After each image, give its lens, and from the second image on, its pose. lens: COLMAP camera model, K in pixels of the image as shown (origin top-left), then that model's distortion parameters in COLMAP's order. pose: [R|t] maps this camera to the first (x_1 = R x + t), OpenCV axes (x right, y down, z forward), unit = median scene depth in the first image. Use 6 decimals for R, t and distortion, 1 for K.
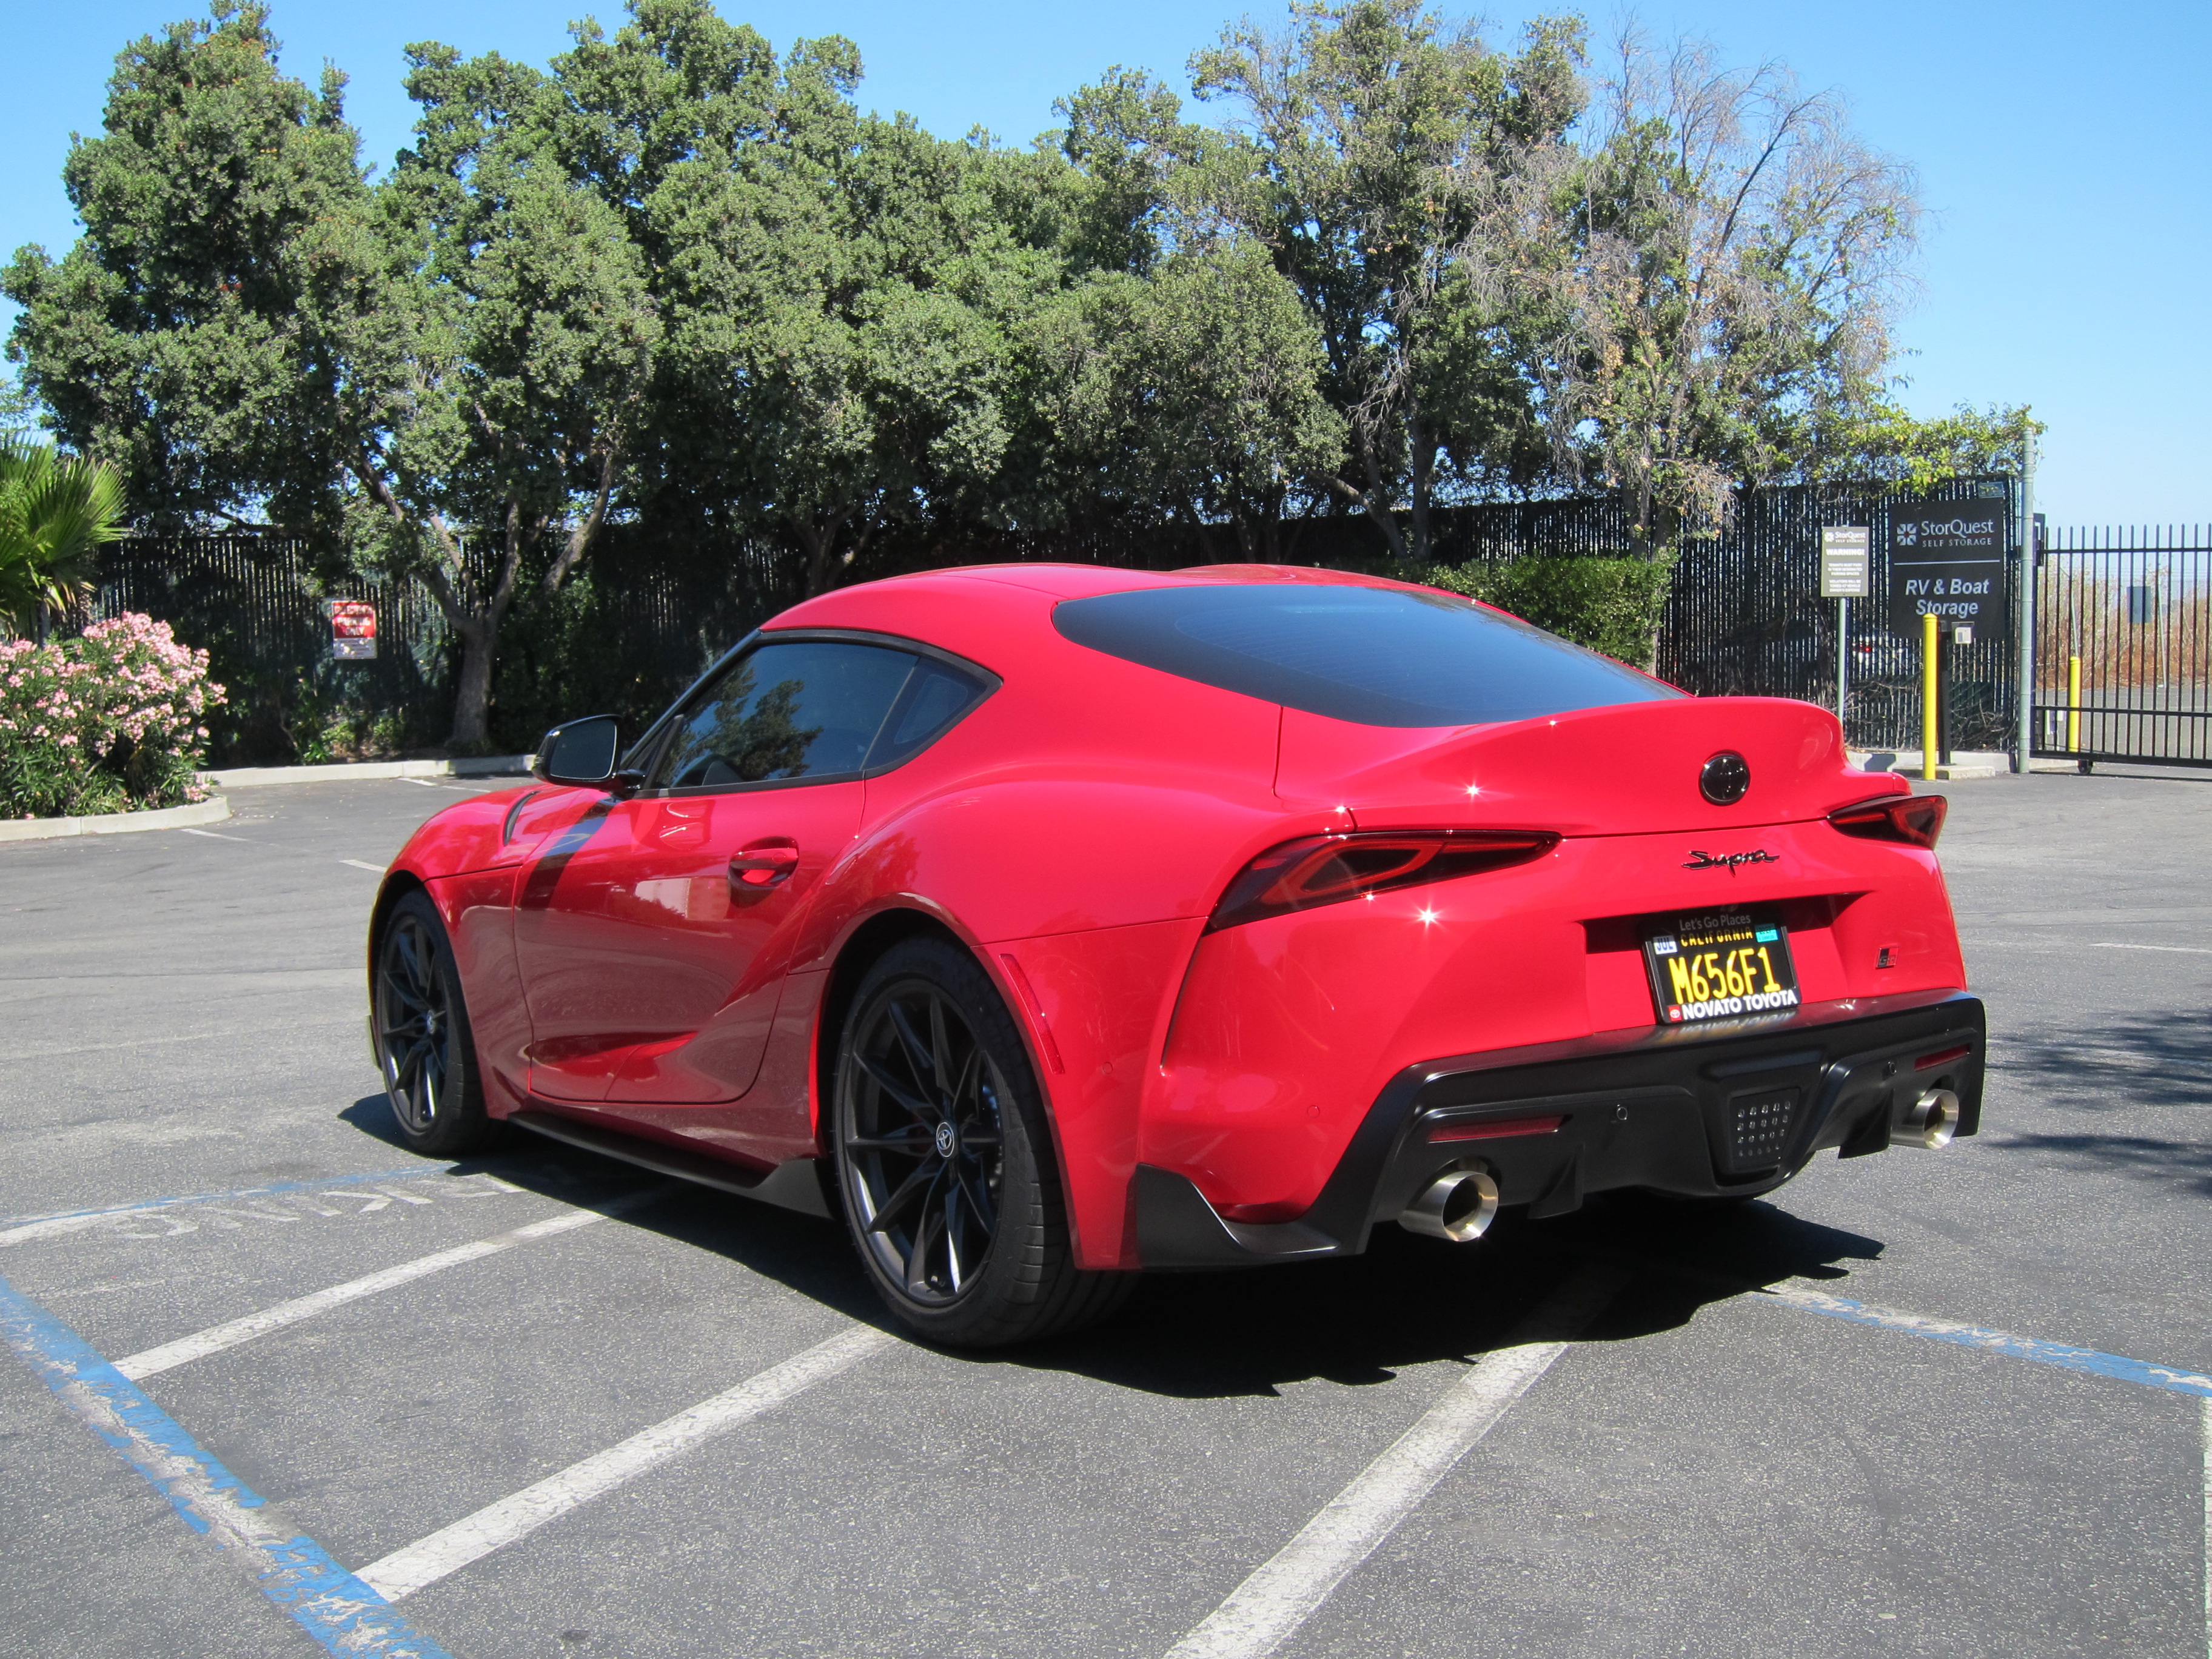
lens RADIAL K [[2599.3, 0, 1097.2], [0, 2599.3, 840.3], [0, 0, 1]] dist [-0.103495, 0.000000]
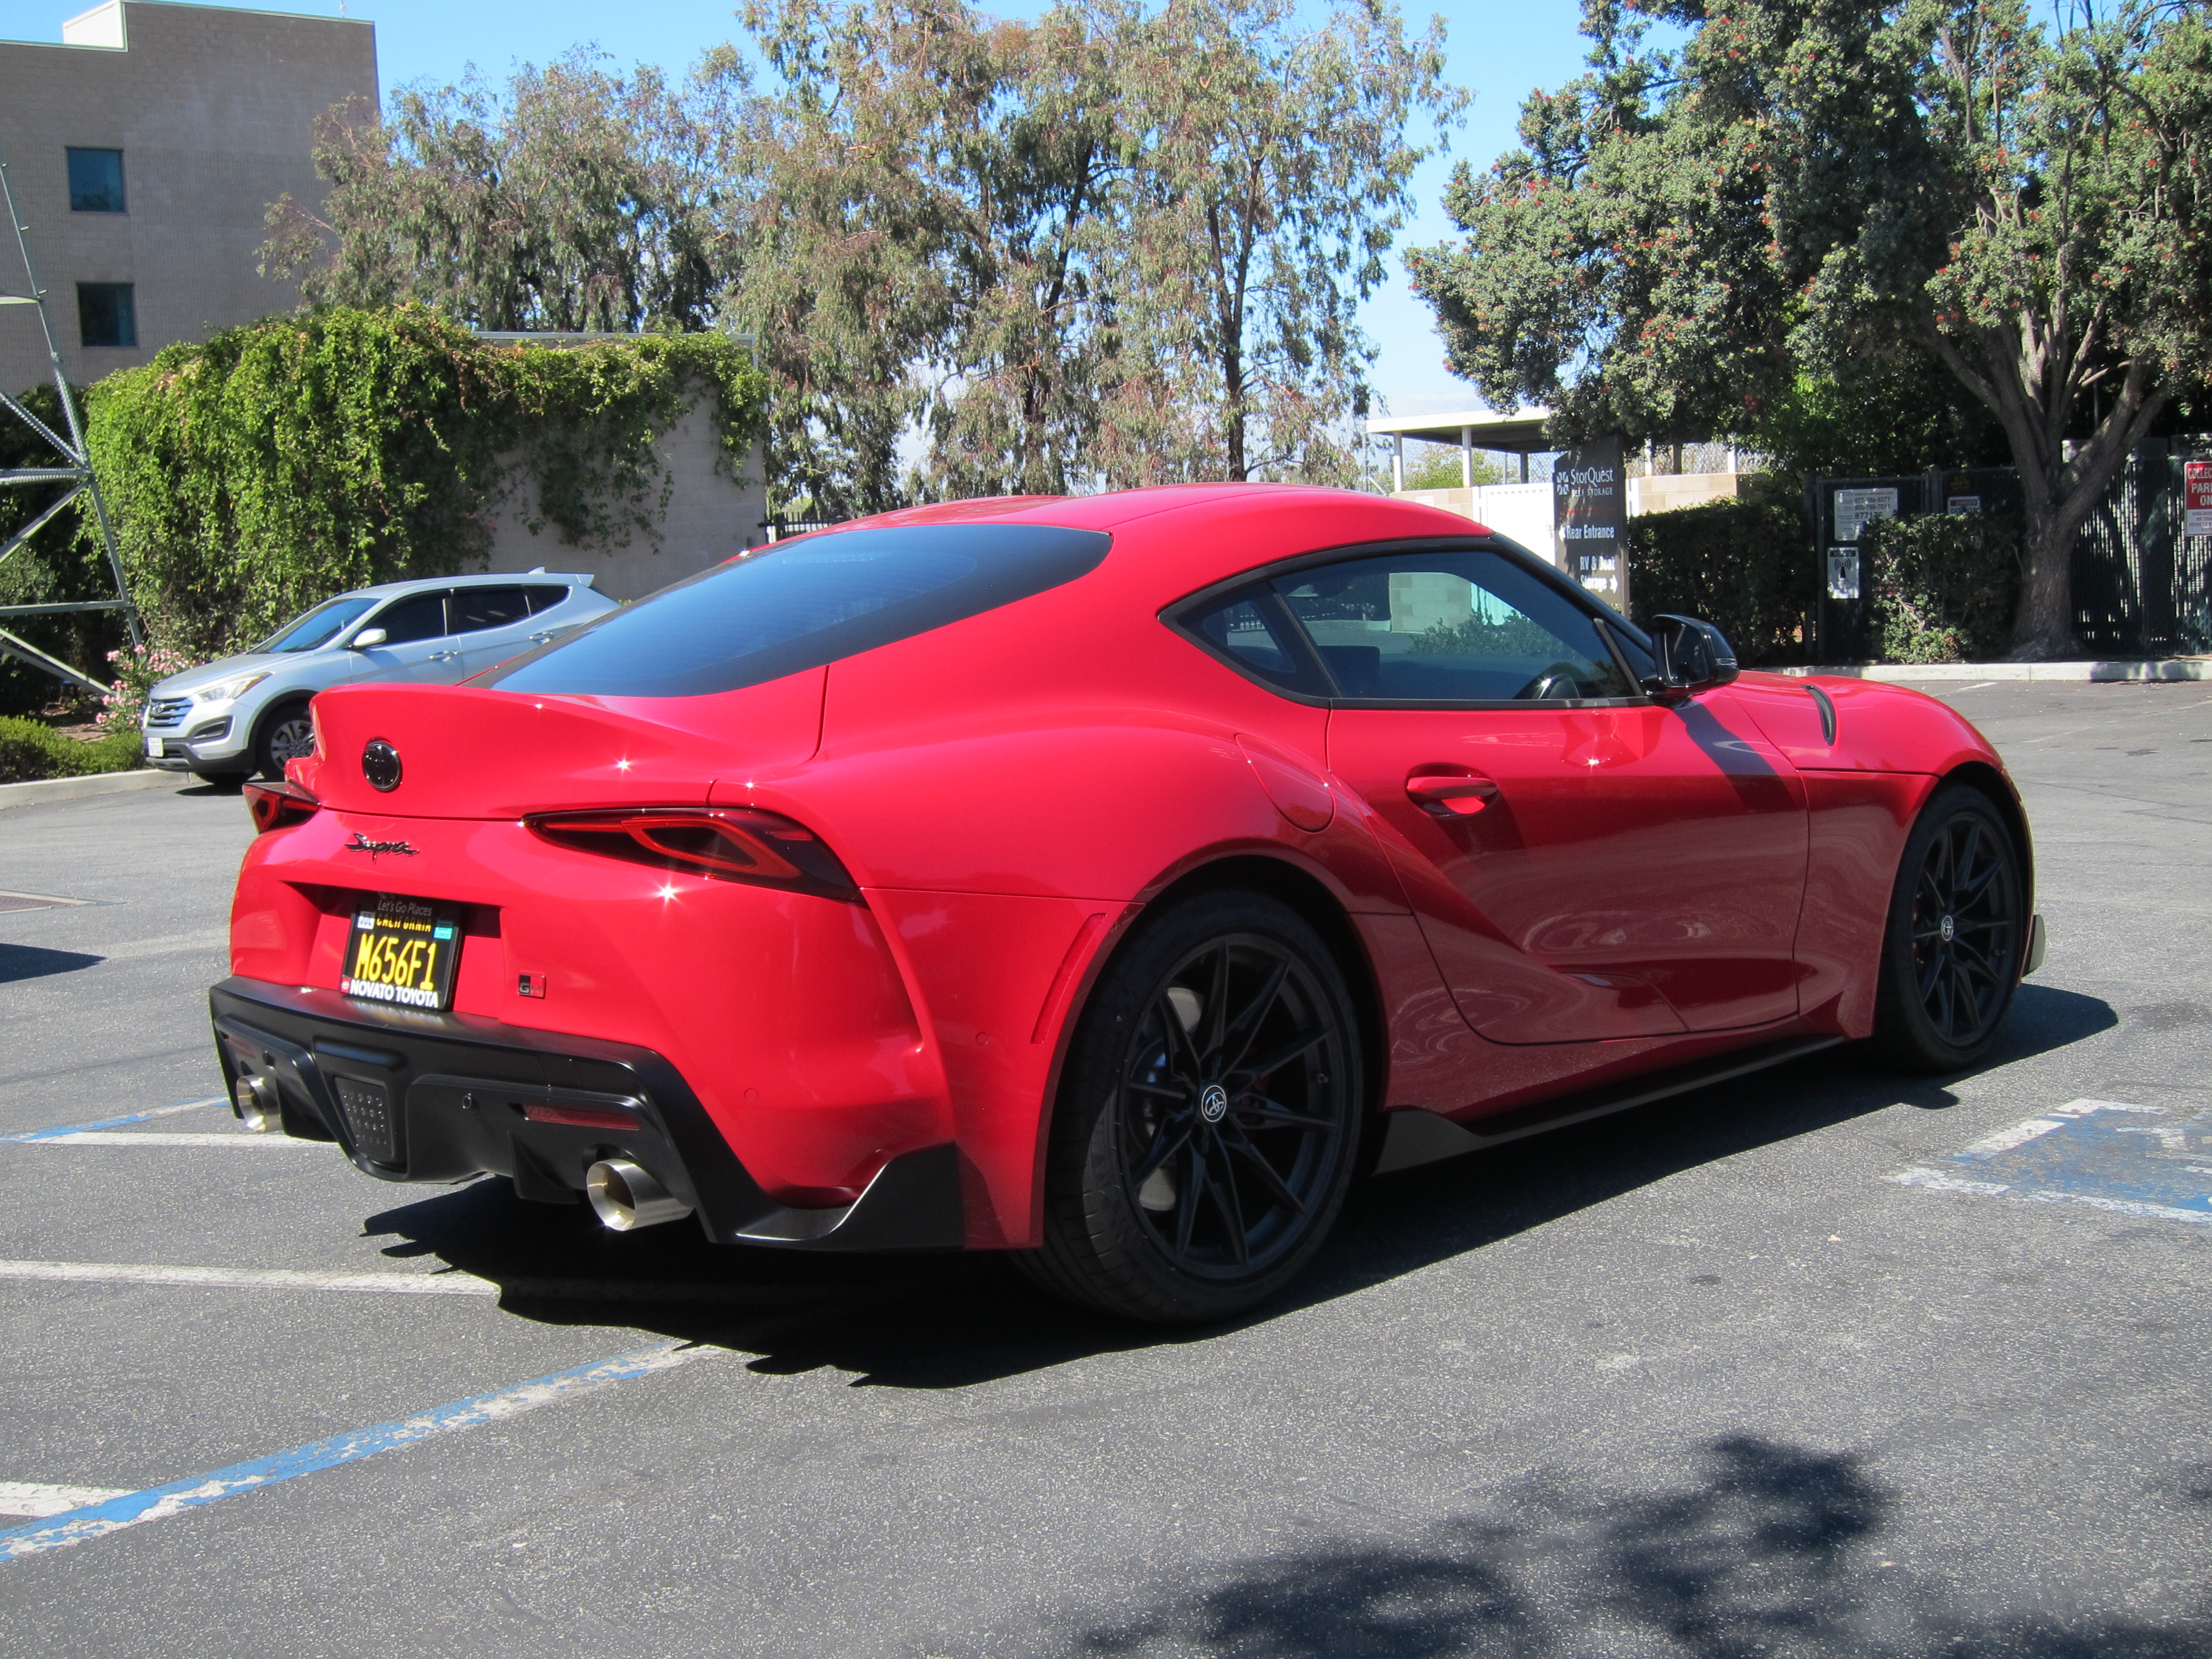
lens RADIAL K [[2599.3, 0, 1091.8], [0, 2599.3, 815.1], [0, 0, 1]] dist [-0.103495, 0.000000]
pose [[0.206533, 0.107168, -0.972553, 0.209752], [-0.026347, 0.994232, 0.103962, -0.019026], [0.978085, 0.004153, 0.208165, 0.176123]]
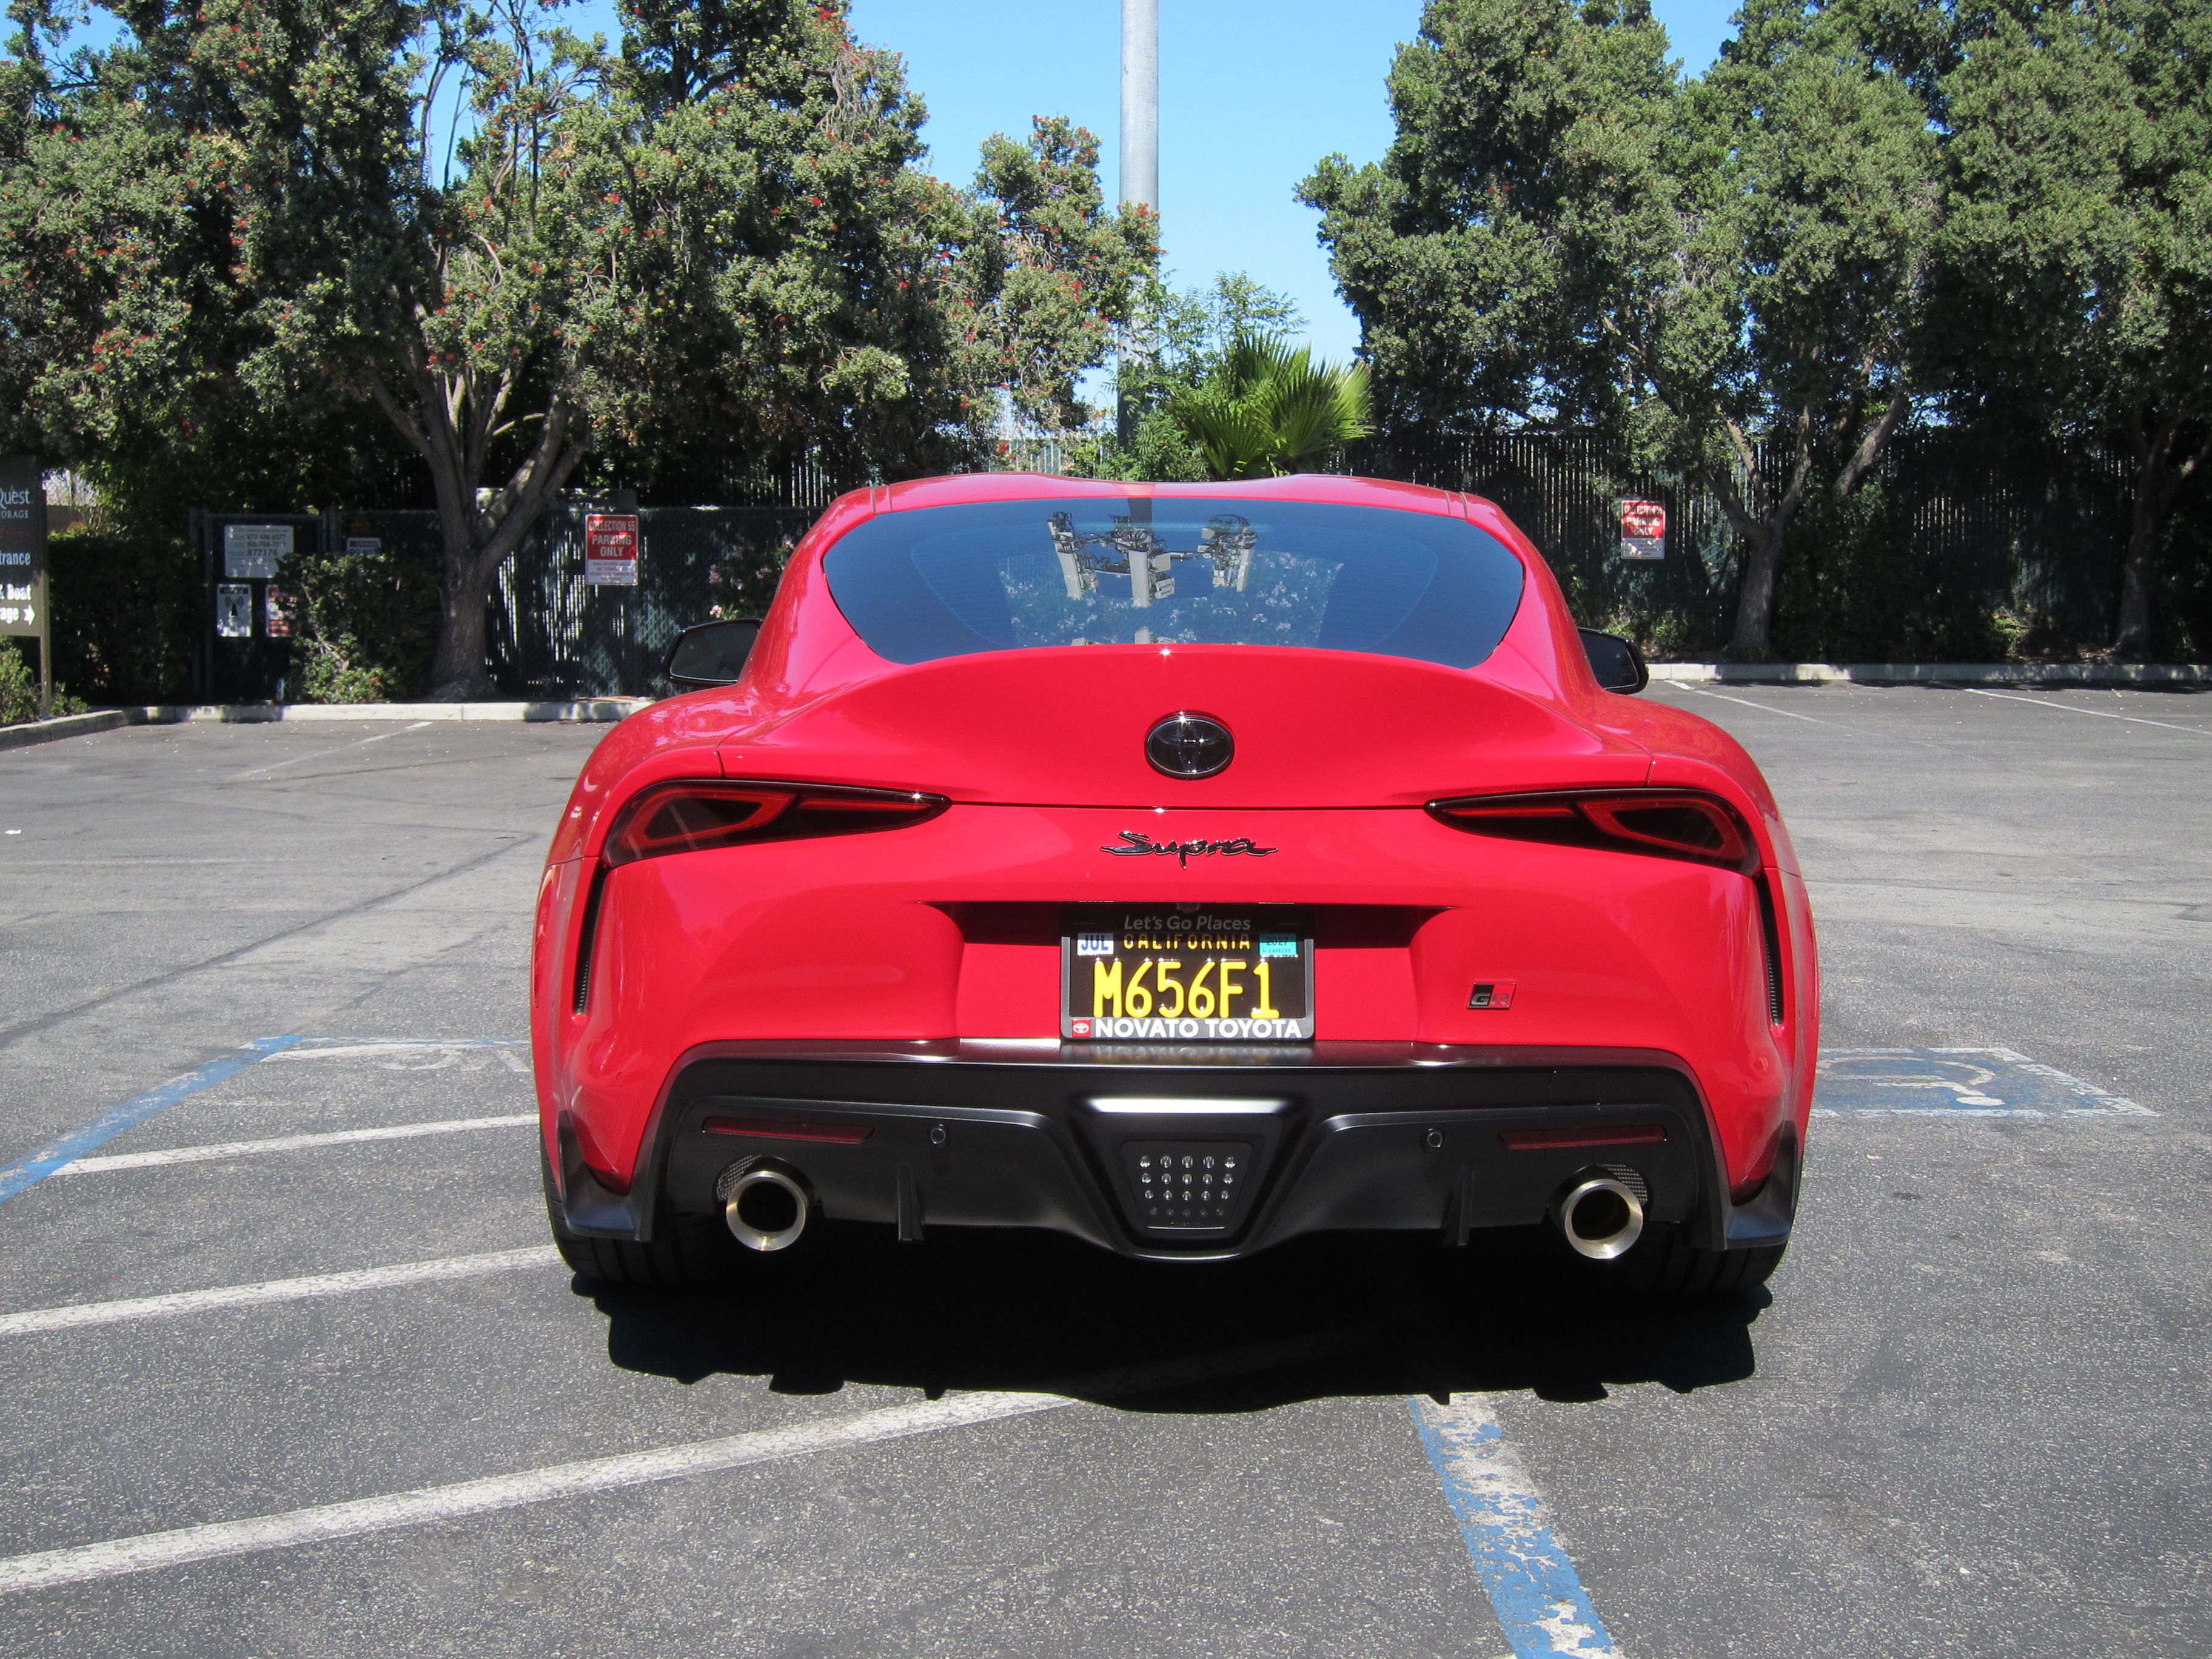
lens RADIAL K [[2599.3, 0, 1096.8], [0, 2599.3, 842.8], [0, 0, 1]] dist [-0.103495, 0.000000]
pose [[0.832670, 0.083280, -0.547471, 0.110090], [-0.061681, 0.996423, 0.057759, -0.006446], [0.550323, -0.014326, 0.834829, 0.051648]]
